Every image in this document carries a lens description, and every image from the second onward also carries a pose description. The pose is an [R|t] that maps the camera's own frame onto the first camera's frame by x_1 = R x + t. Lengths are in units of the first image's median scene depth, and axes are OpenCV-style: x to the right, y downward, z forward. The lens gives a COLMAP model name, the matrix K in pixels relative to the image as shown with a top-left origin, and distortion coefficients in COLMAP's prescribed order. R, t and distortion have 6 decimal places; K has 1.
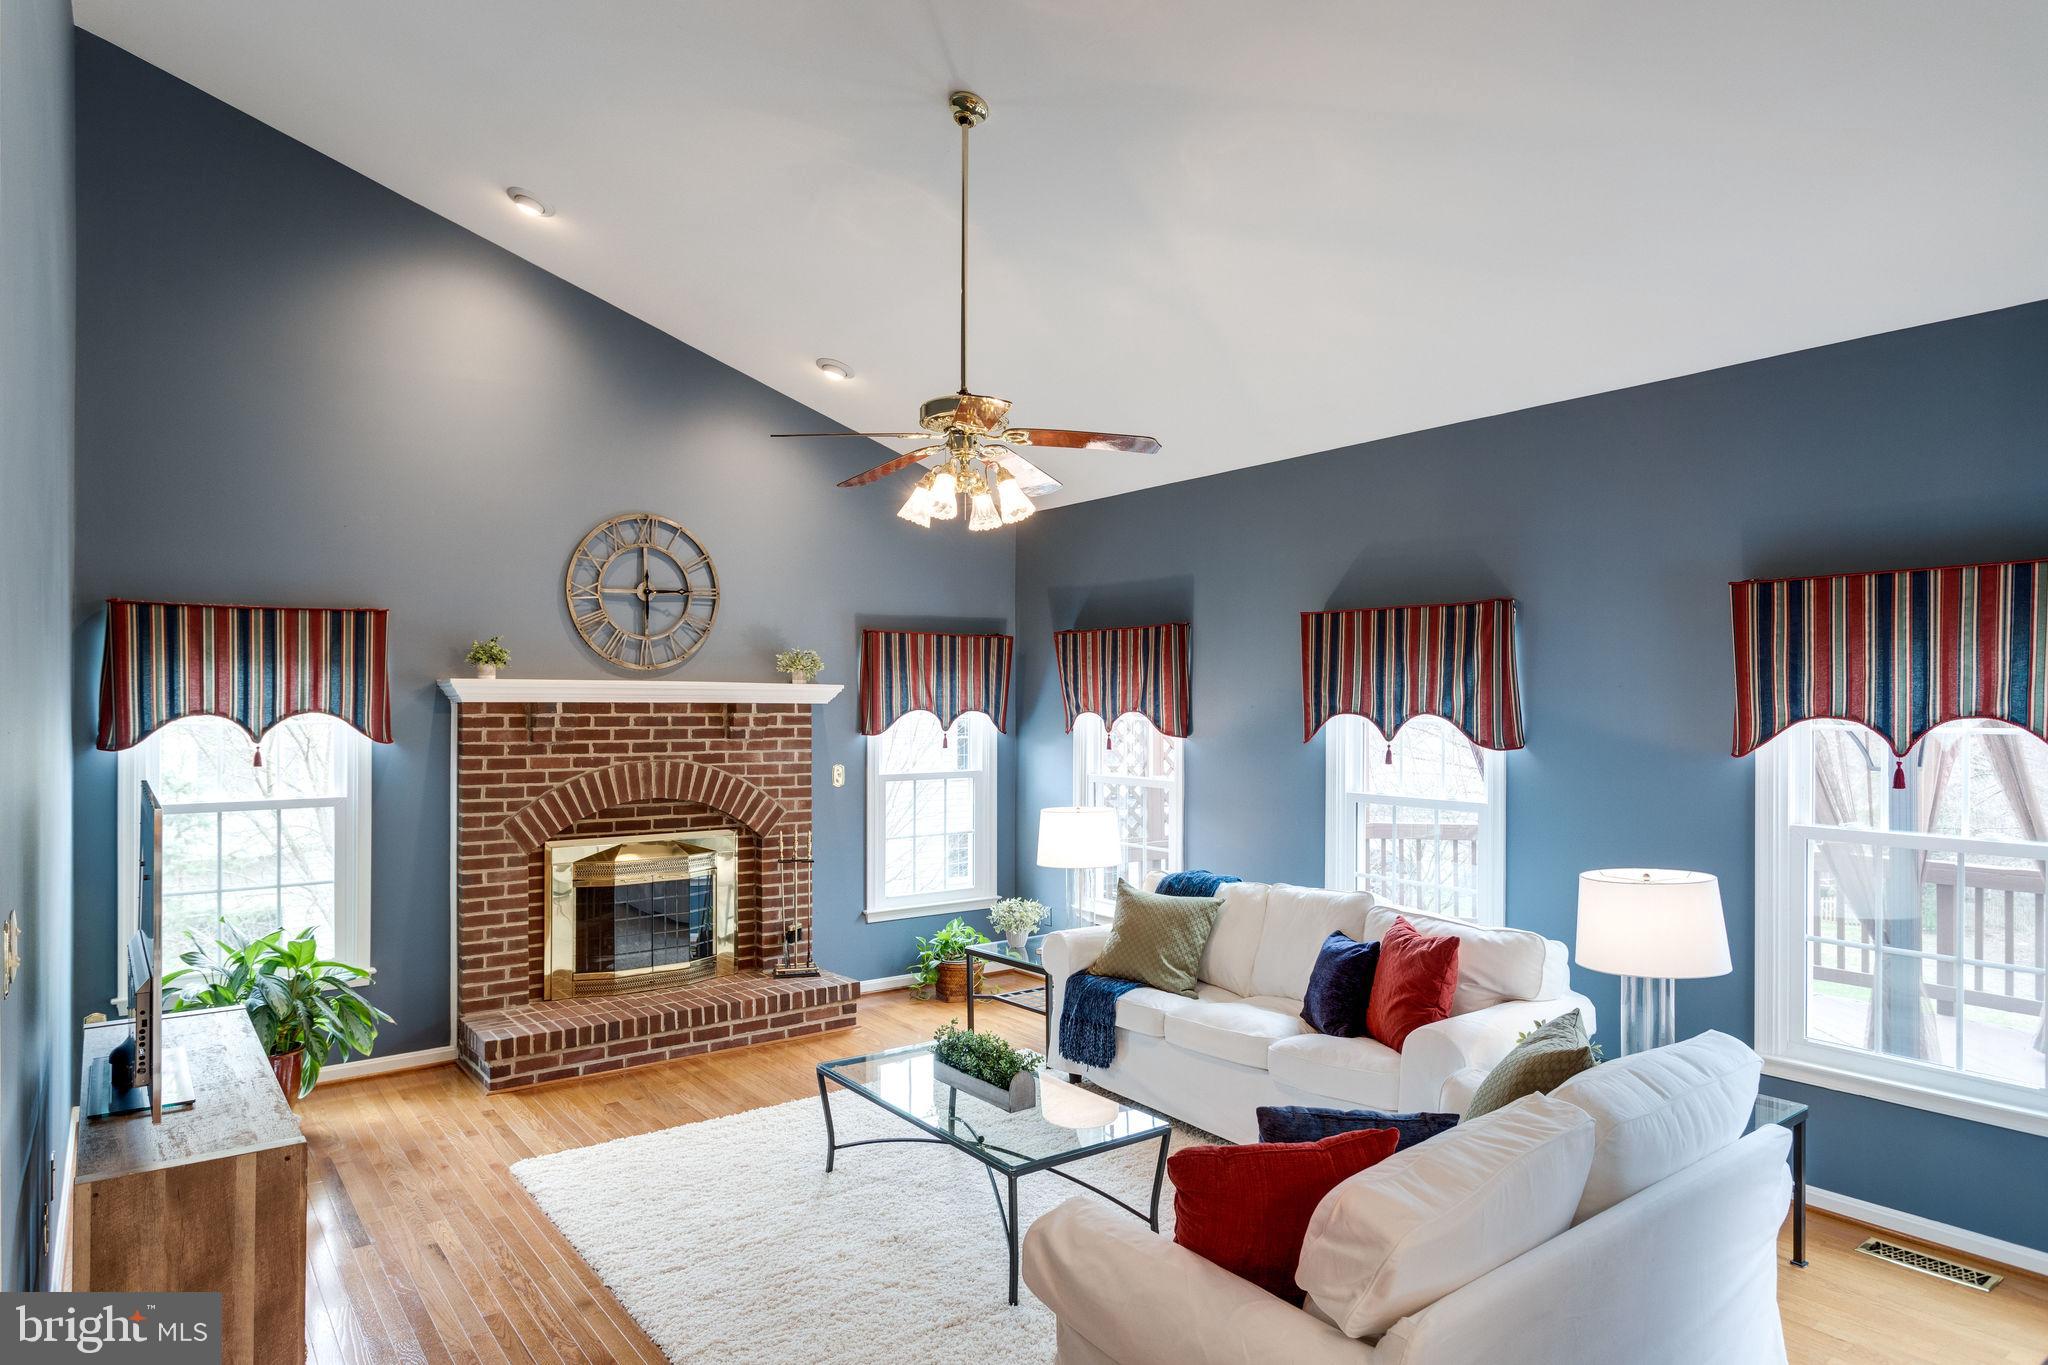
lens RADIAL K [[1233.6, 0, 1017.7], [0, 1233.6, 695.8], [0, 0, 1]] dist [0.007333, 0.001599]
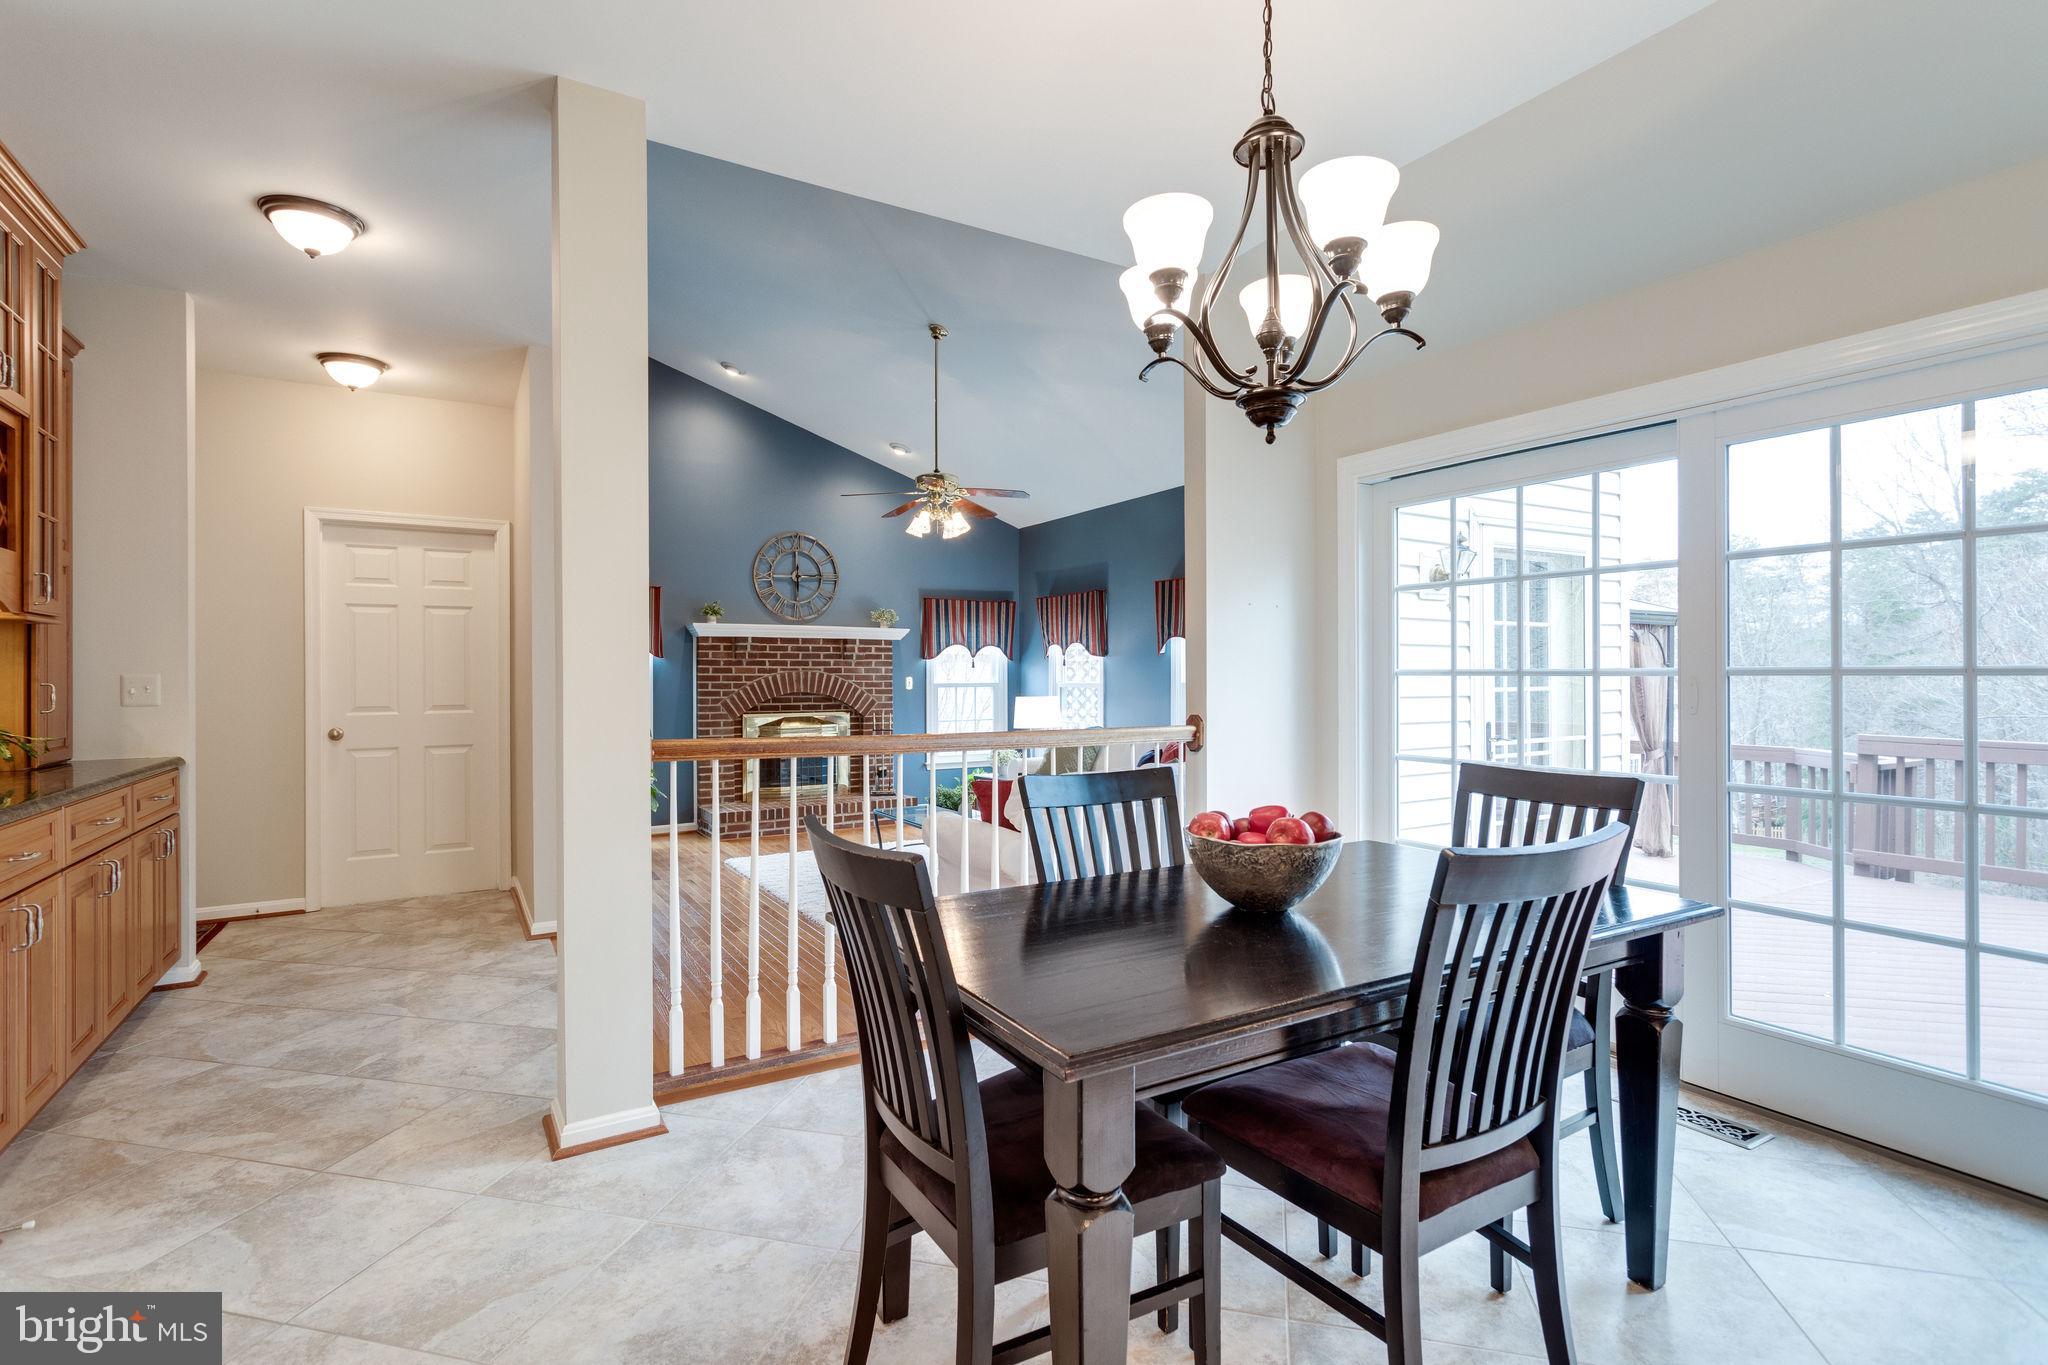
lens RADIAL K [[984.8, 0, 1018.3], [0, 984.8, 666.9], [0, 0, 1]] dist [0.002213, 0.001128]
pose [[0.994658, -0.006384, -0.103032, 0.159535], [0.006025, 0.999975, -0.003798, 0.052991], [0.103054, 0.003157, 0.994671, -0.374706]]
